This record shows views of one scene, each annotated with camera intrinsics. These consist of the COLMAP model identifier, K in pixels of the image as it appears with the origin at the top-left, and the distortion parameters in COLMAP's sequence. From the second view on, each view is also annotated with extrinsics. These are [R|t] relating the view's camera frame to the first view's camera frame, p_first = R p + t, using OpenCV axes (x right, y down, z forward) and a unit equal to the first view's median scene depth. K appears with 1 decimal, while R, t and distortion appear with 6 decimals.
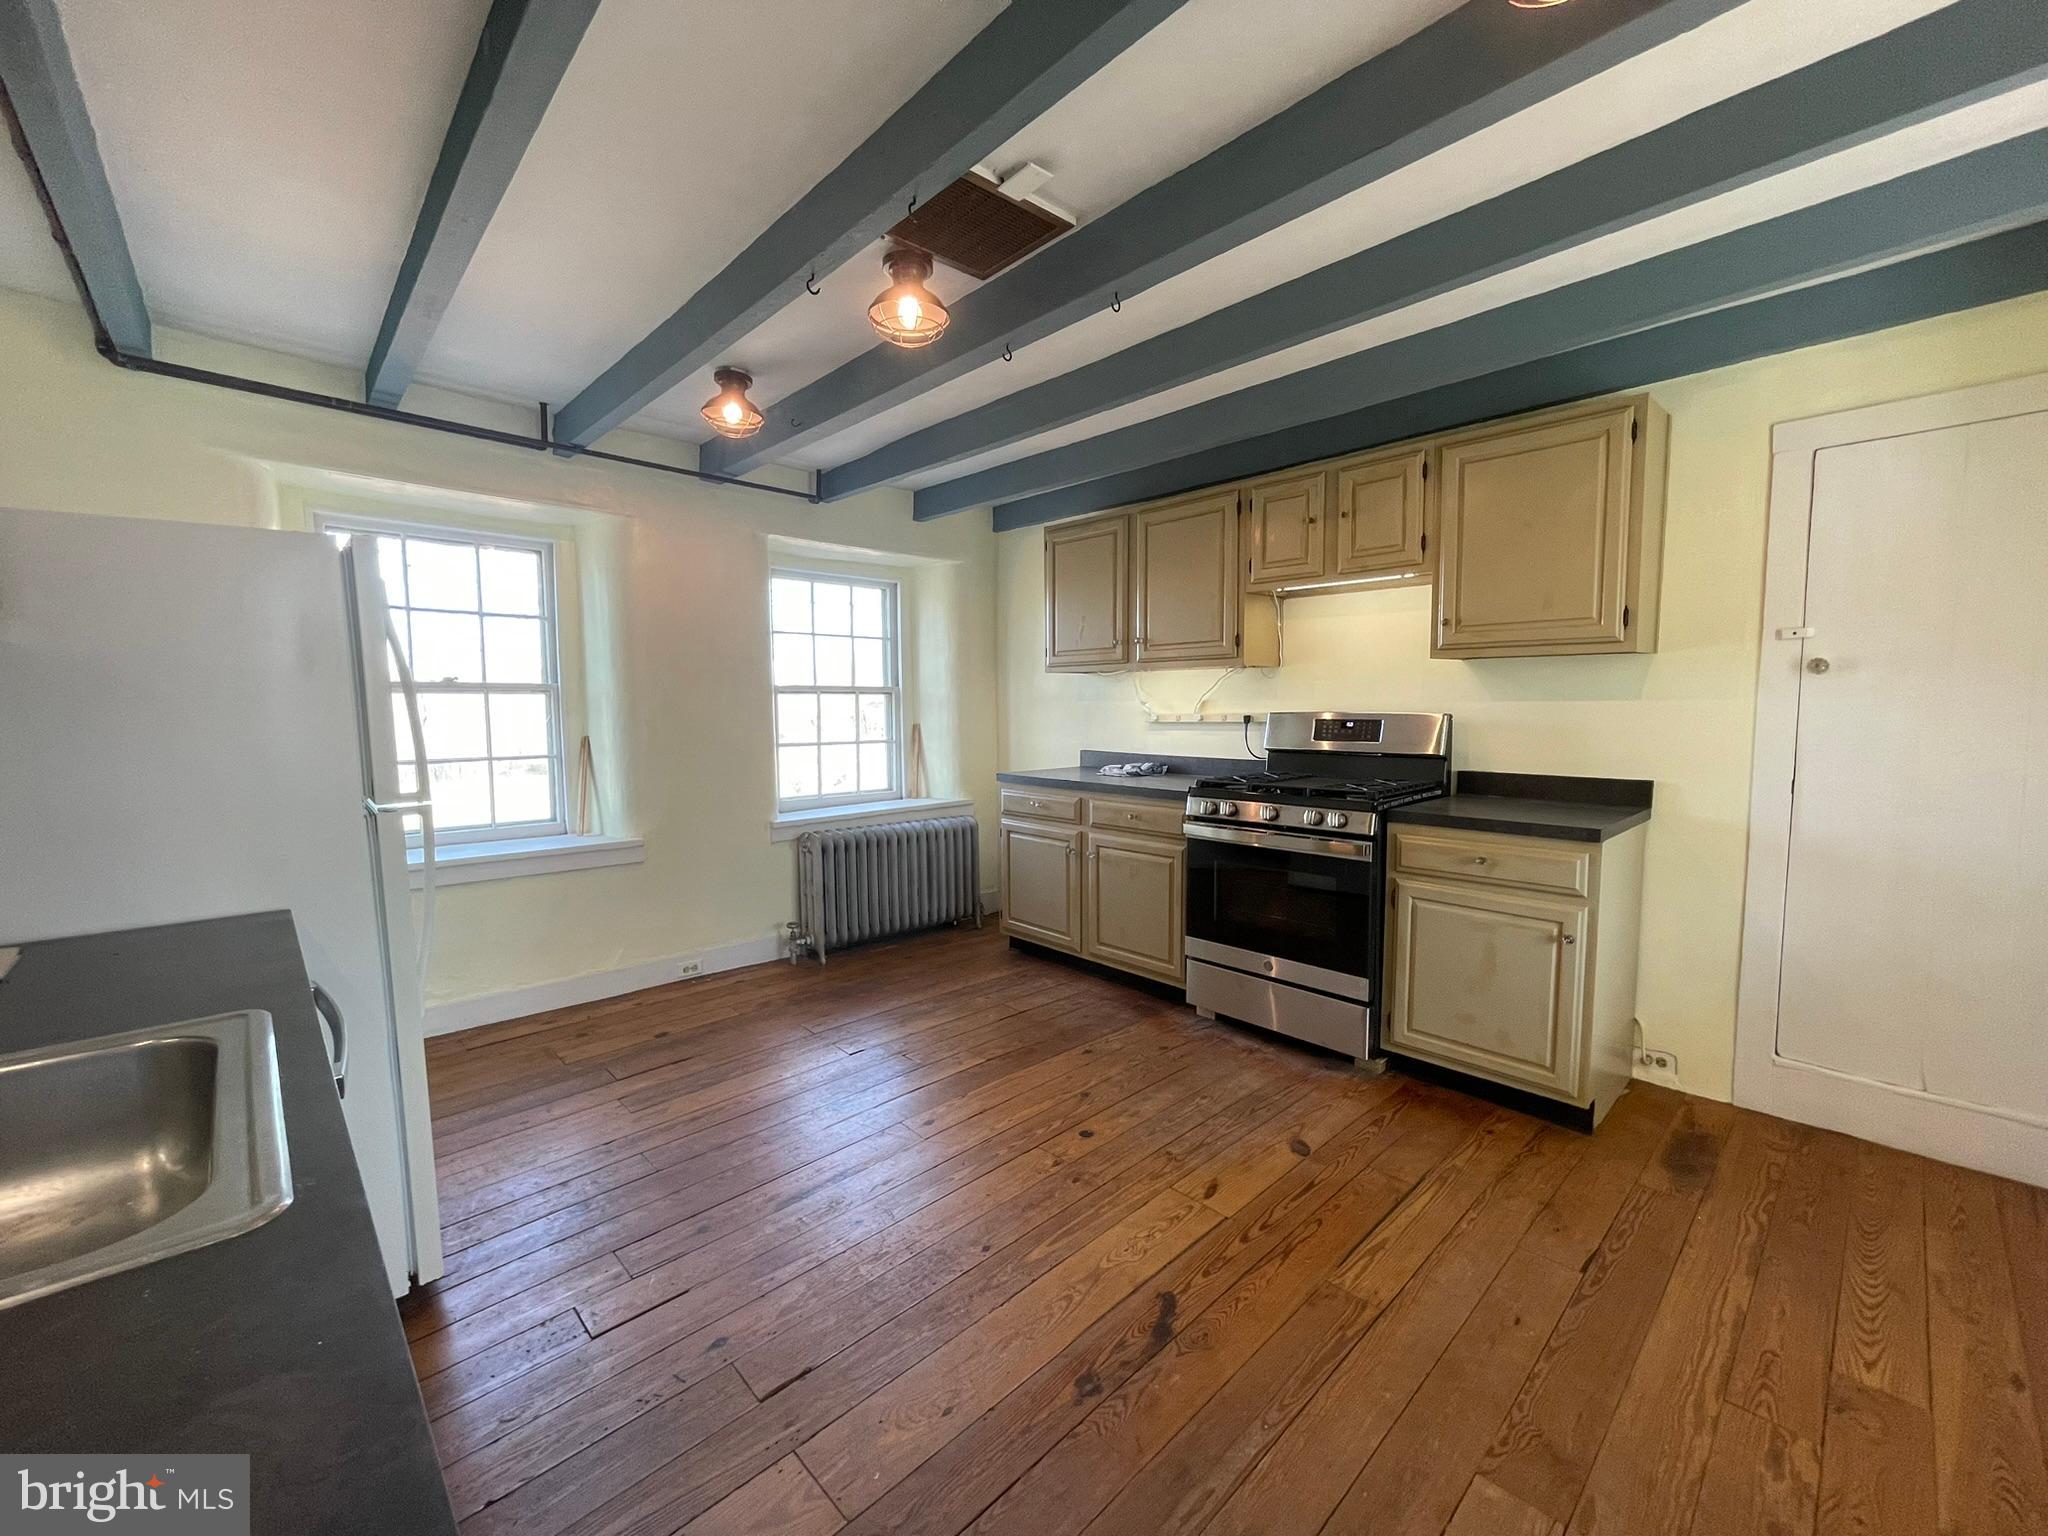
lens RADIAL K [[835.7, 0, 1023.0], [0, 835.7, 768.4], [0, 0, 1]] dist [-0.000773, 0.000141]
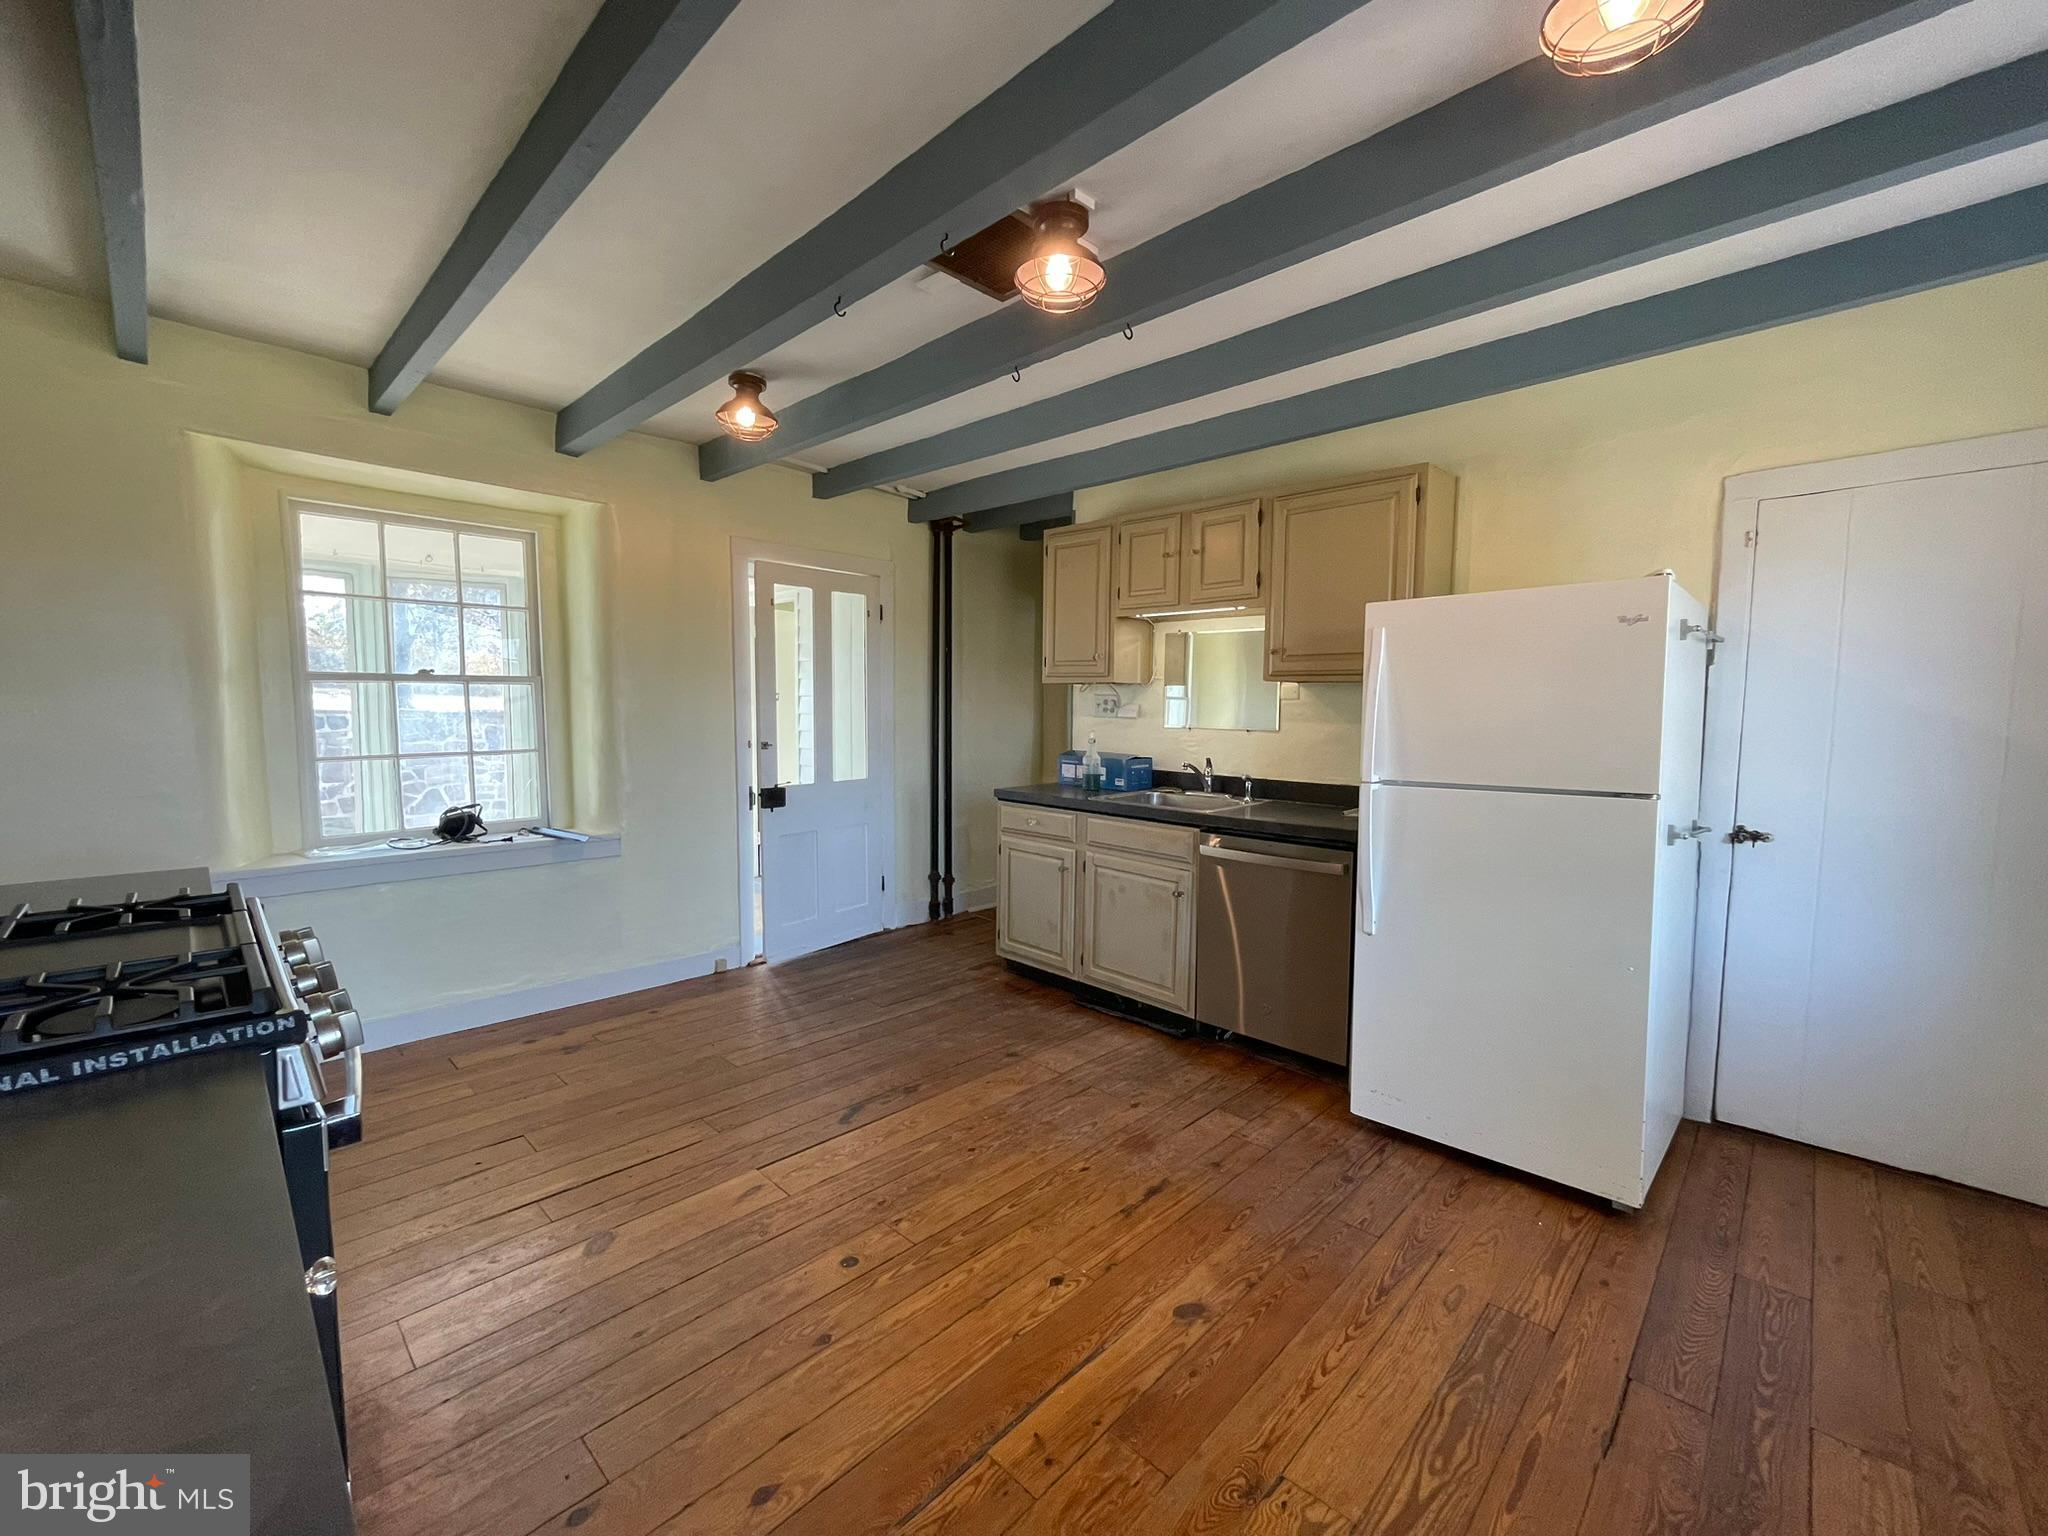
lens RADIAL K [[835.7, 0, 1024.2], [0, 835.7, 769.6], [0, 0, 1]] dist [-0.000773, 0.000141]
pose [[-0.998805, -0.001349, -0.048850, -0.036976], [-0.009022, 0.987525, 0.157201, -0.108170], [0.048028, 0.157454, -0.986358, 1.287637]]
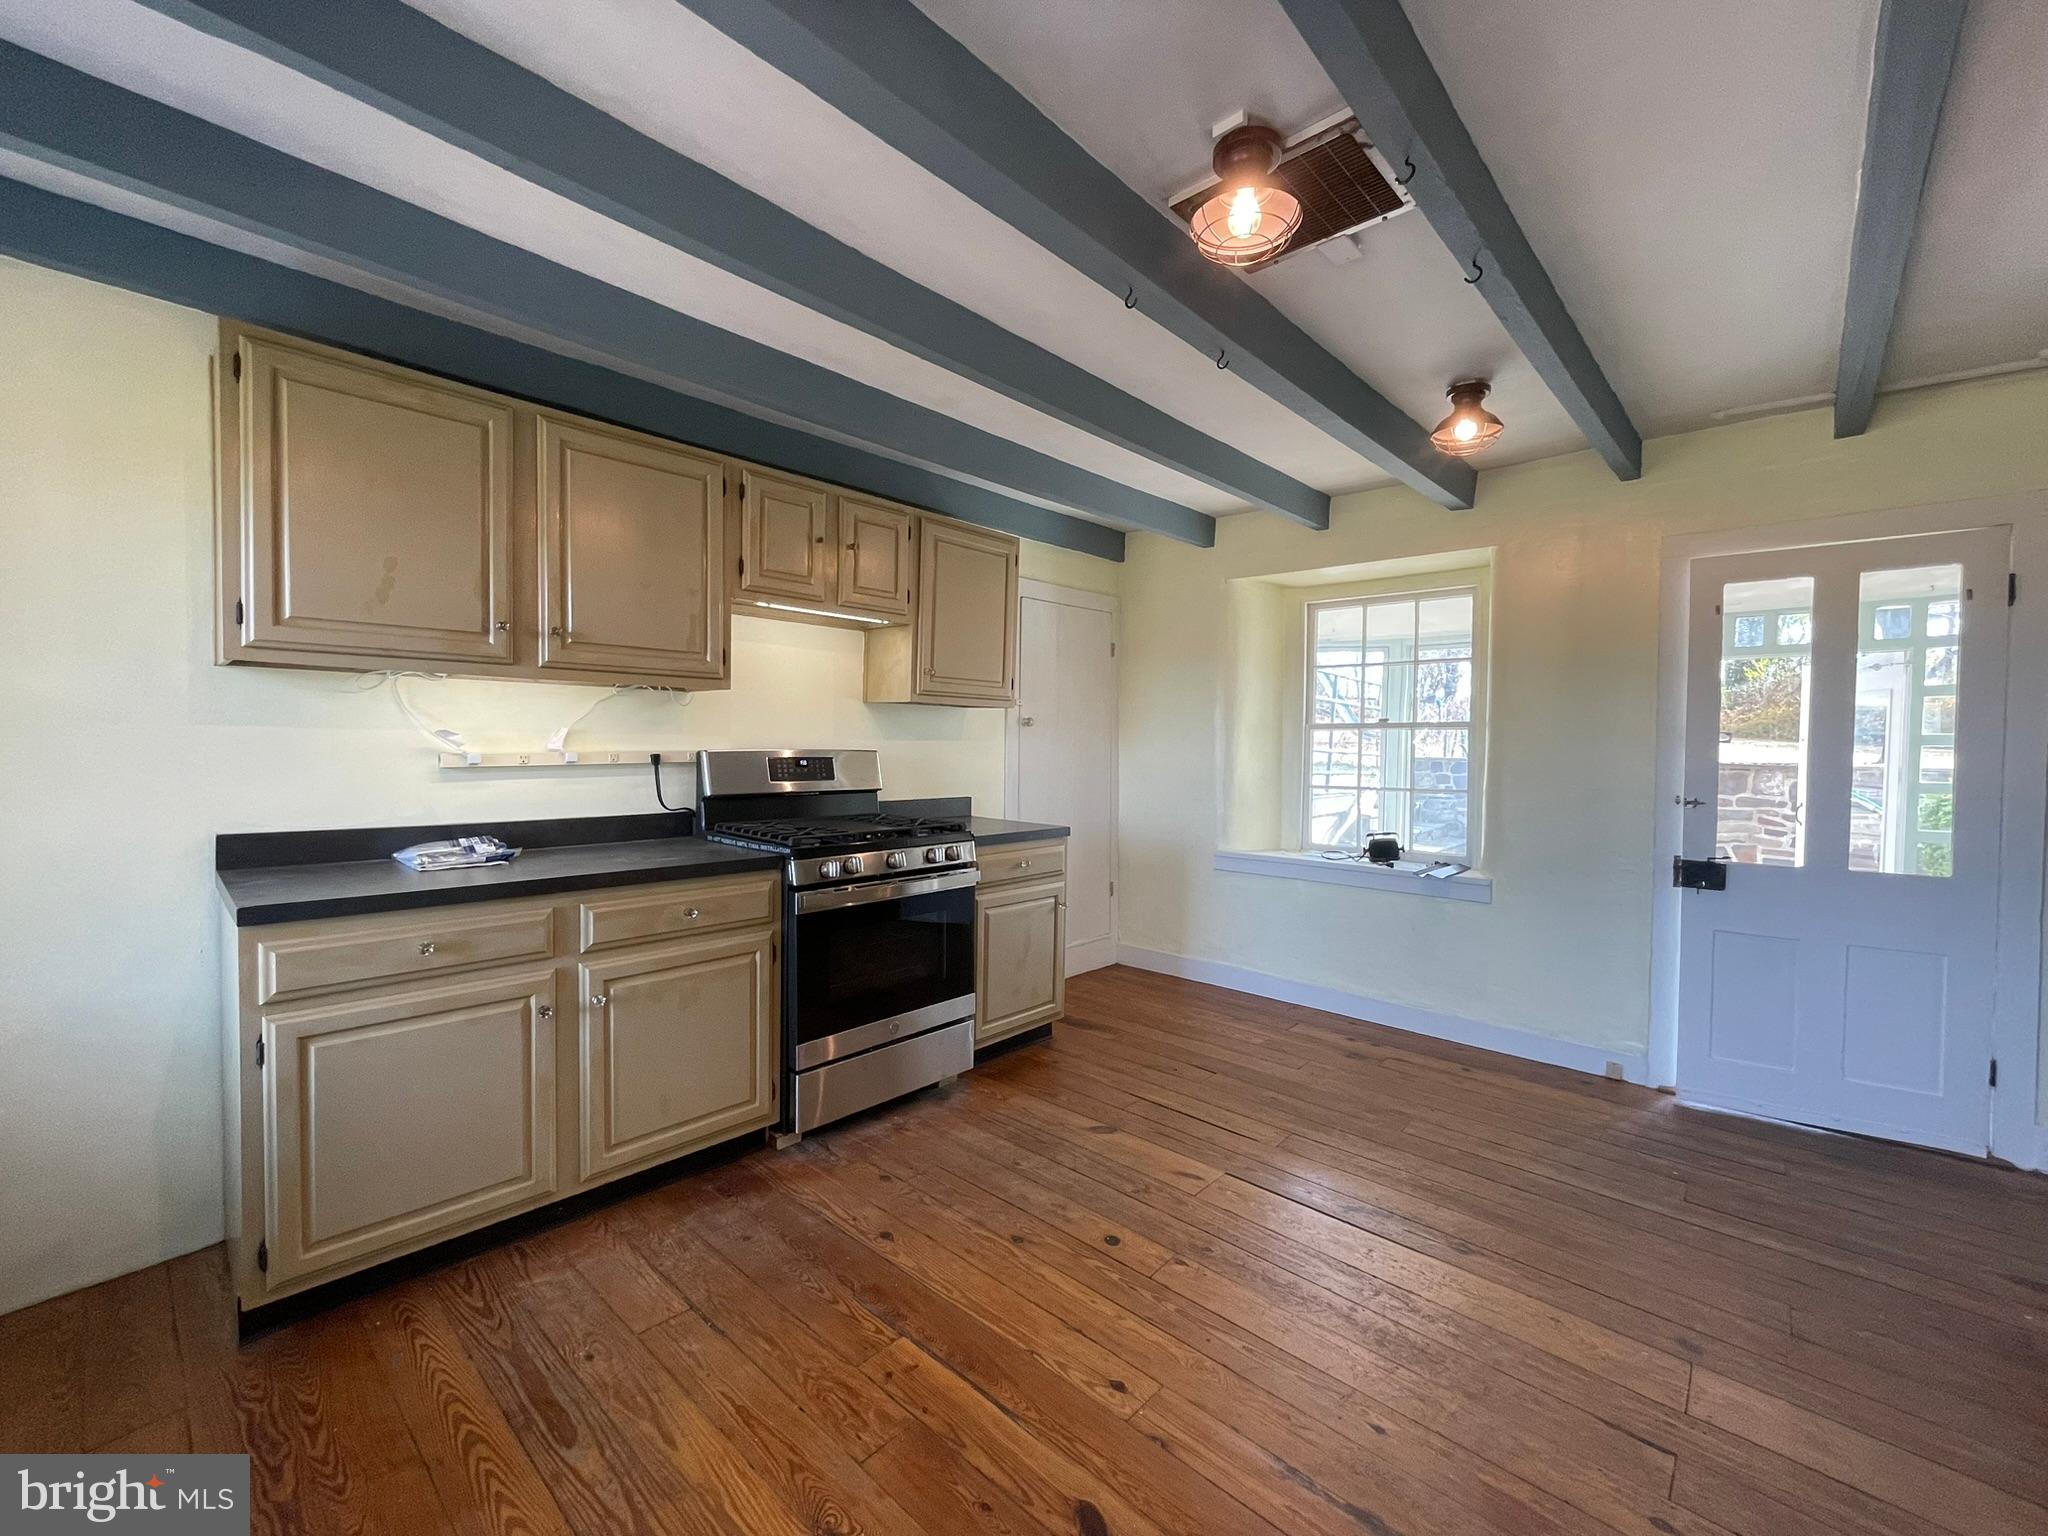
lens RADIAL K [[835.7, 0, 1022.8], [0, 835.7, 771.4], [0, 0, 1]] dist [-0.000773, 0.000141]
pose [[-0.079398, -0.029970, 0.996392, -0.573695], [0.065226, 0.997250, 0.035194, -0.061300], [-0.994707, 0.067785, -0.077225, 0.848104]]
